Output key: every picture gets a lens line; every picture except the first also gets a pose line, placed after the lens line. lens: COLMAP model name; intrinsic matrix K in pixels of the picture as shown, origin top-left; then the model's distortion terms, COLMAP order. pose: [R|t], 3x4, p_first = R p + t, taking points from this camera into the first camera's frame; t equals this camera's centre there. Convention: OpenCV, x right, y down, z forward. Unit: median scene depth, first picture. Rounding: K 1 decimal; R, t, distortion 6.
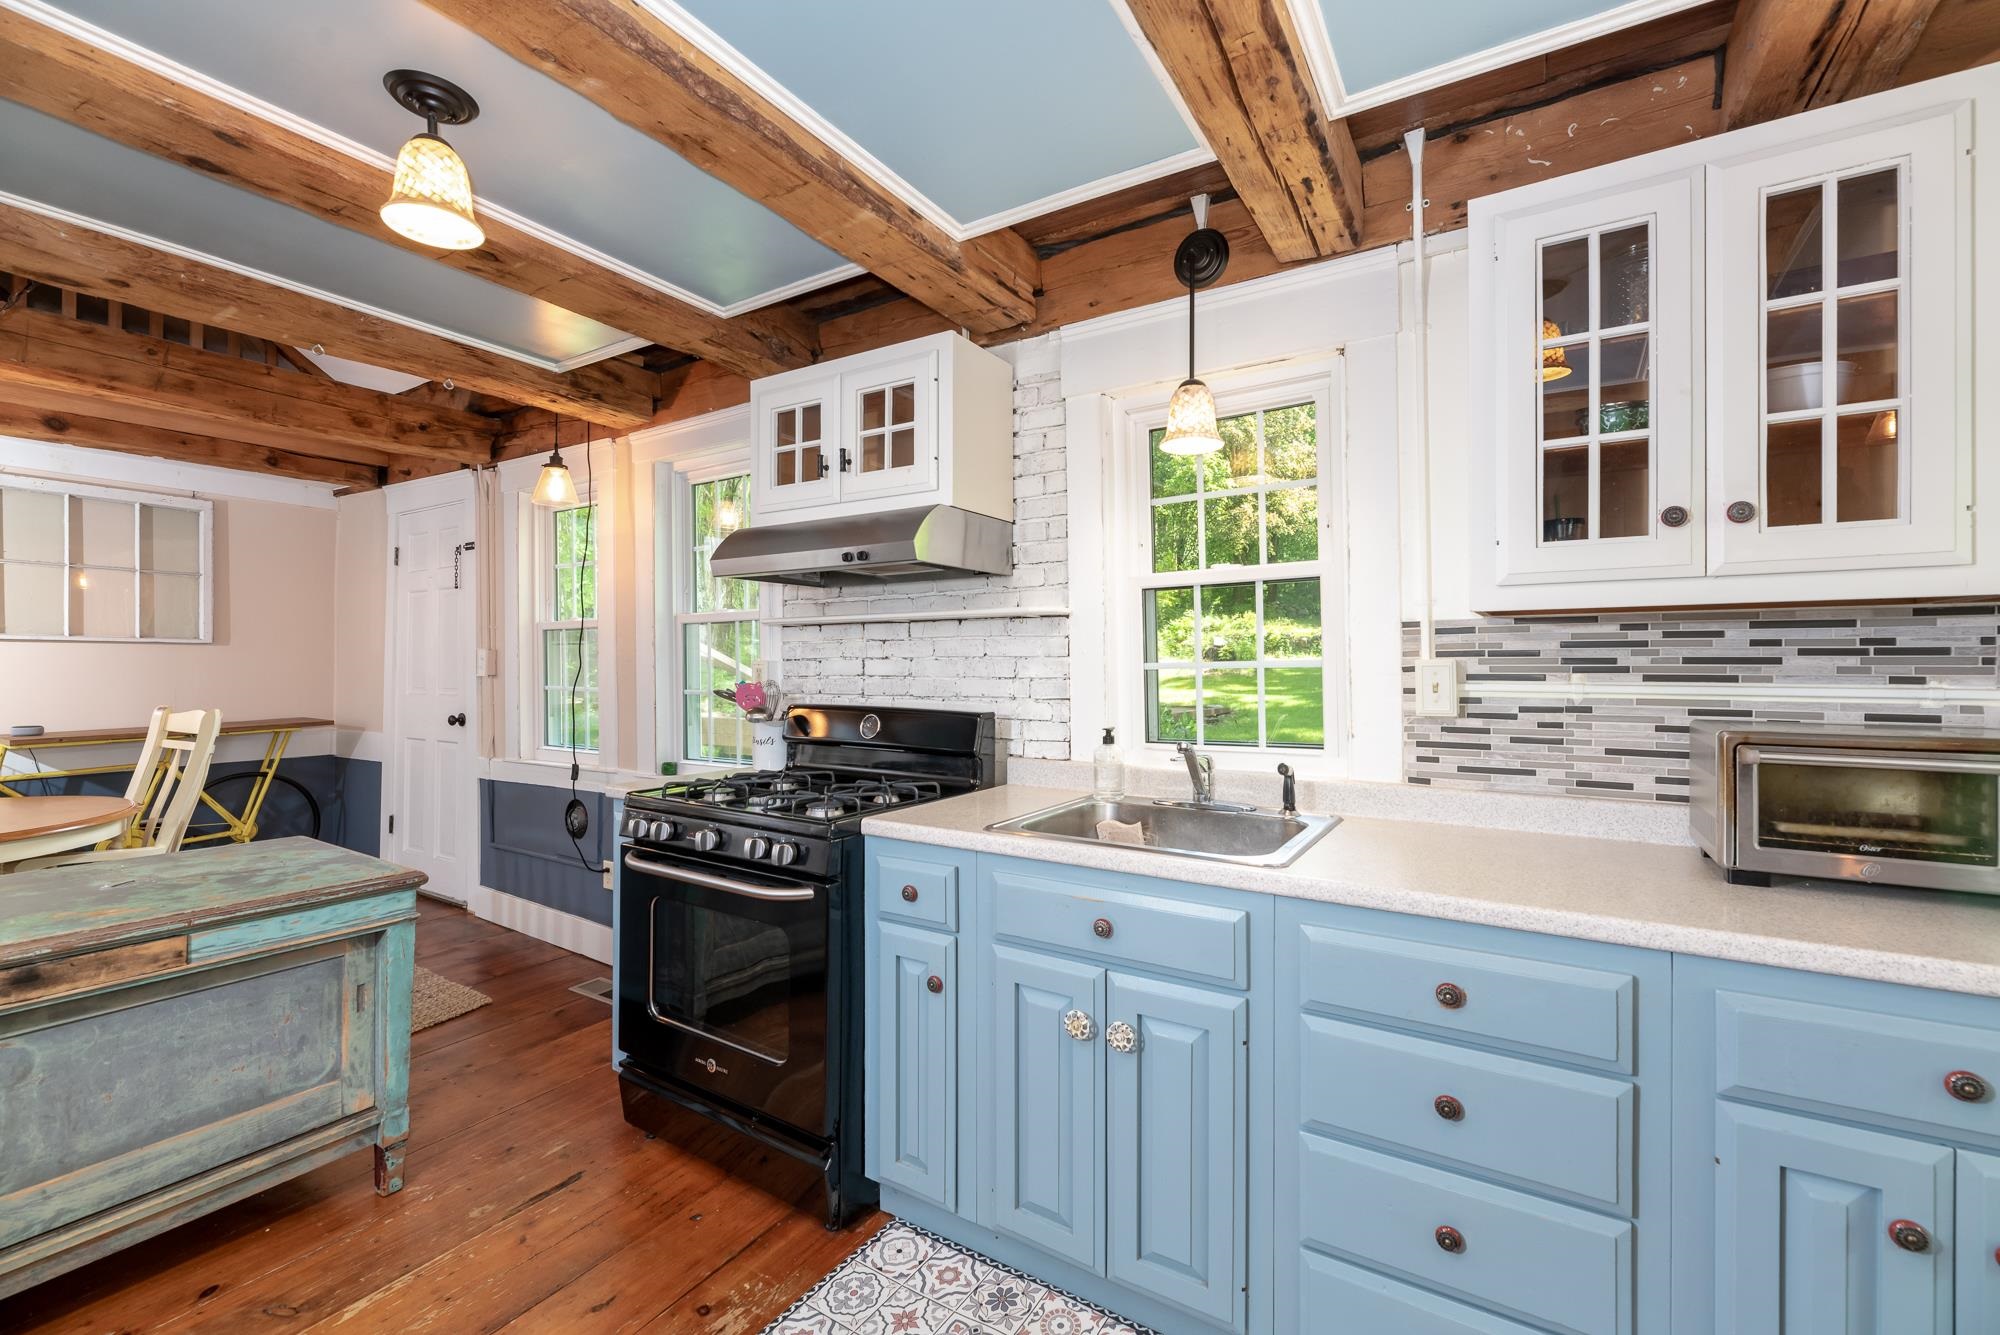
lens RADIAL K [[828.4, 0, 1043.7], [0, 828.4, 665.4], [0, 0, 1]] dist [0.001157, 0.000115]
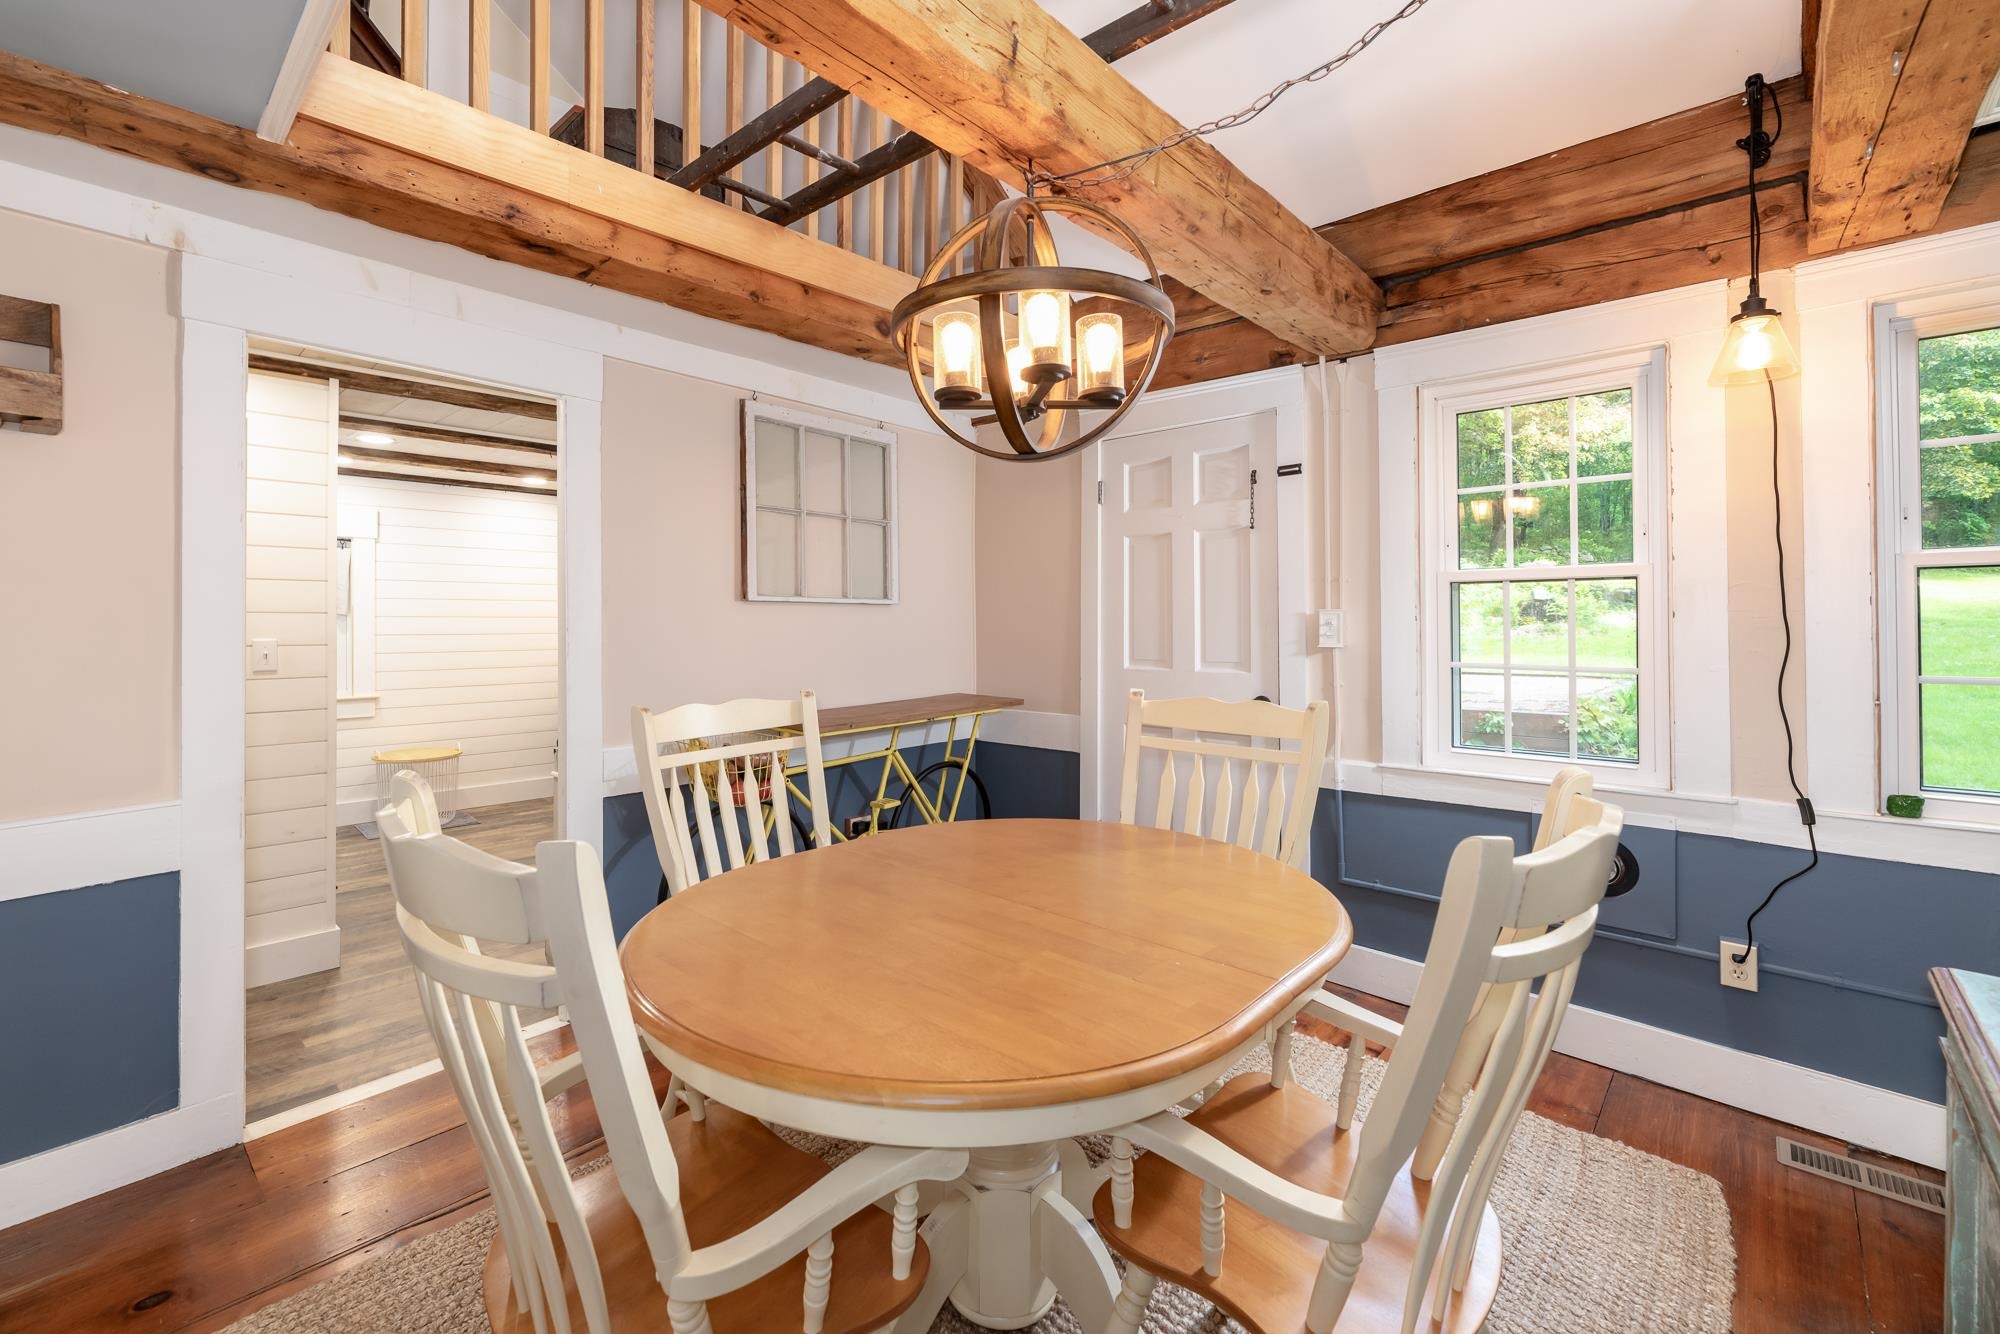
lens RADIAL K [[860.5, 0, 1041.1], [0, 860.5, 615.4], [0, 0, 1]] dist [0.000958, 0.000121]
pose [[0.980982, -0.010552, -0.193811, -0.785379], [0.010057, 0.999943, -0.003539, -0.014198], [0.193837, 0.001522, 0.981033, 0.209028]]
